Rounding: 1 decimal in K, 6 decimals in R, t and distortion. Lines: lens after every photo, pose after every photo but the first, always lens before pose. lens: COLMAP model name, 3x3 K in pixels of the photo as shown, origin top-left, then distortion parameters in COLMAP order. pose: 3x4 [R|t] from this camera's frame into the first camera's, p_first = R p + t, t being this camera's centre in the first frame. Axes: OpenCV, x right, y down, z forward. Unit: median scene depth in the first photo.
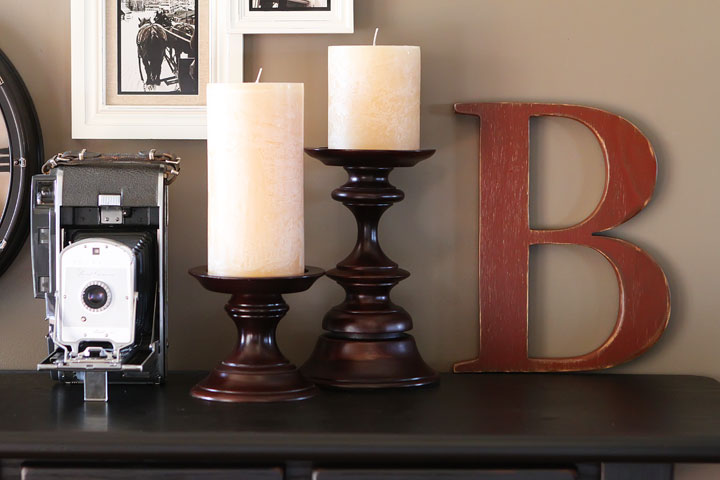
lens RADIAL K [[1884.1, 0, 360.0], [0, 1884.1, 240.0], [0, 0, 1]] dist [-0.097215, -0.375360]
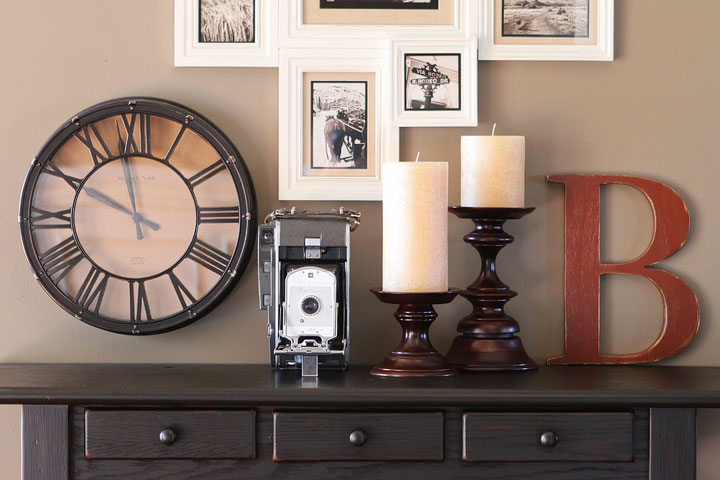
lens RADIAL K [[2380.1, 0, 360.0], [0, 2380.1, 240.0], [0, 0, 1]] dist [-0.093993, -0.528282]
pose [[0.999988, -0.000844, -0.004763, -0.086072], [0.000666, 0.999311, -0.037122, 0.044950], [0.004791, 0.037118, 0.999299, -0.827770]]
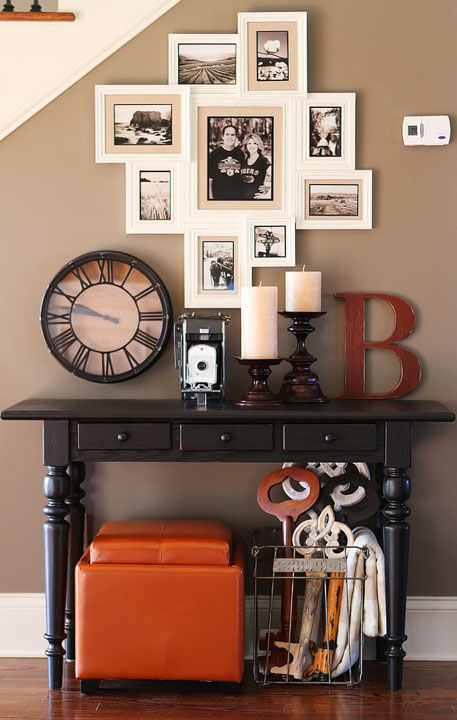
lens RADIAL K [[1694.4, 0, 228.5], [0, 1694.4, 360.0], [0, 0, 1]] dist [-0.042440, 0.071371]
pose [[0.999574, -0.003481, -0.028976, -0.028457], [0.002961, 0.999834, -0.017984, 0.060710], [0.029033, 0.017891, 0.999418, -1.341165]]
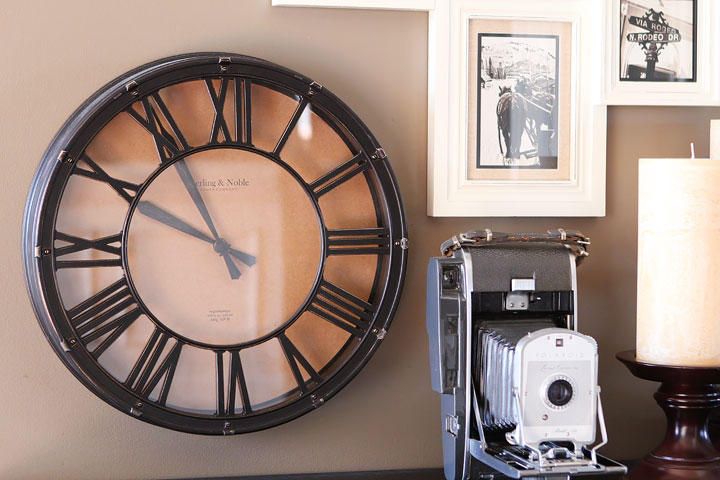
lens RADIAL K [[1715.4, 0, 360.0], [0, 1715.4, 240.0], [0, 0, 1]] dist [-0.060884, -0.202718]
pose [[0.966330, -0.010082, 0.257110, -0.417023], [0.016547, 0.999599, -0.022994, -0.024525], [-0.256775, 0.026475, 0.966109, 0.206002]]
